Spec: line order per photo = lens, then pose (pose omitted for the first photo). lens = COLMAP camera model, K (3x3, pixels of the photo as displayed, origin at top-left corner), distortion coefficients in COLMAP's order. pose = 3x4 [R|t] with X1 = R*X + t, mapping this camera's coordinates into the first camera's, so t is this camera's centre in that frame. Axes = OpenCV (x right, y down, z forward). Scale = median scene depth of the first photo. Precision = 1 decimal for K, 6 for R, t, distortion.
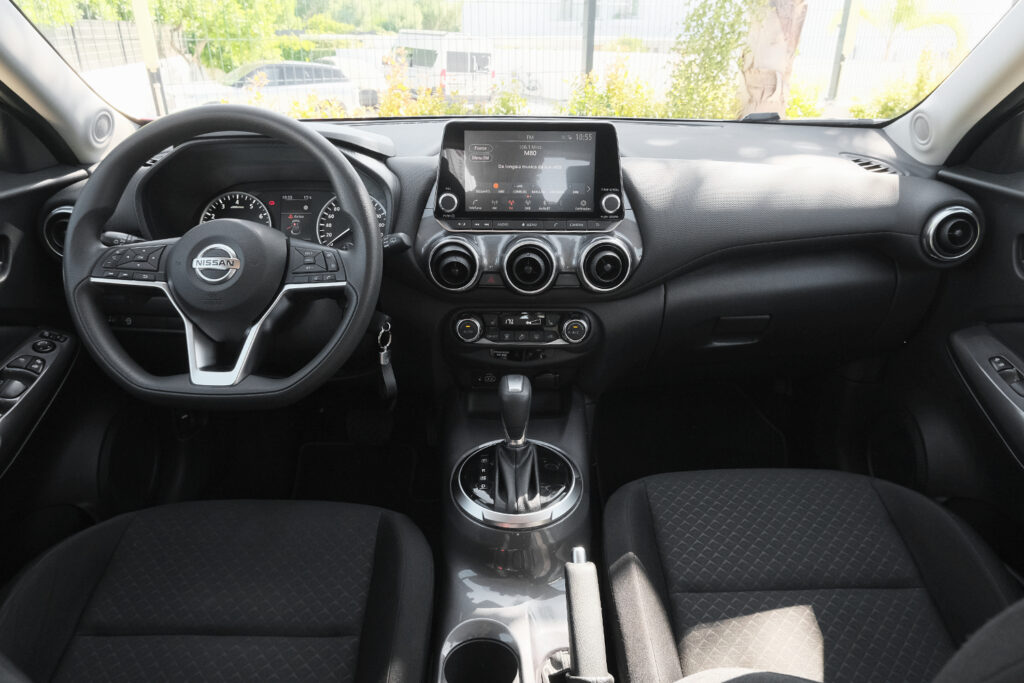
lens RADIAL K [[647.0, 0, 496.3], [0, 647.0, 342.8], [0, 0, 1]] dist [-0.000464, 0.001325]
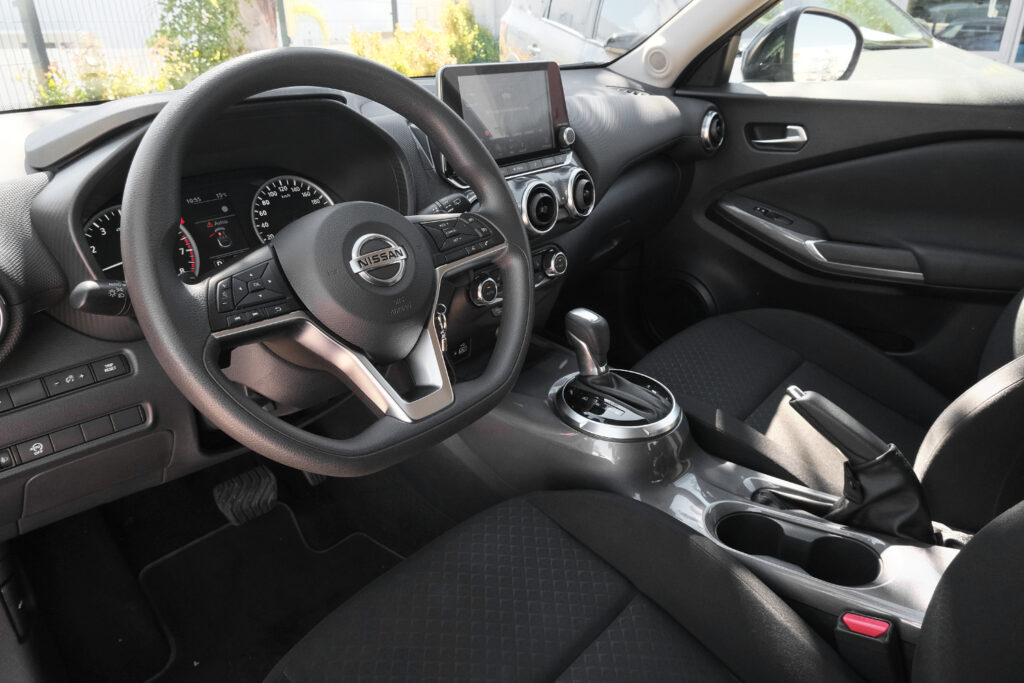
lens RADIAL K [[668.1, 0, 512.0], [0, 668.1, 341.5], [0, 0, 1]] dist [-0.000928, 0.003050]
pose [[0.674678, -0.324546, 0.662932, -0.735098], [0.326327, 0.936755, 0.126490, -0.068070], [-0.662057, 0.130993, 0.737917, 0.290118]]
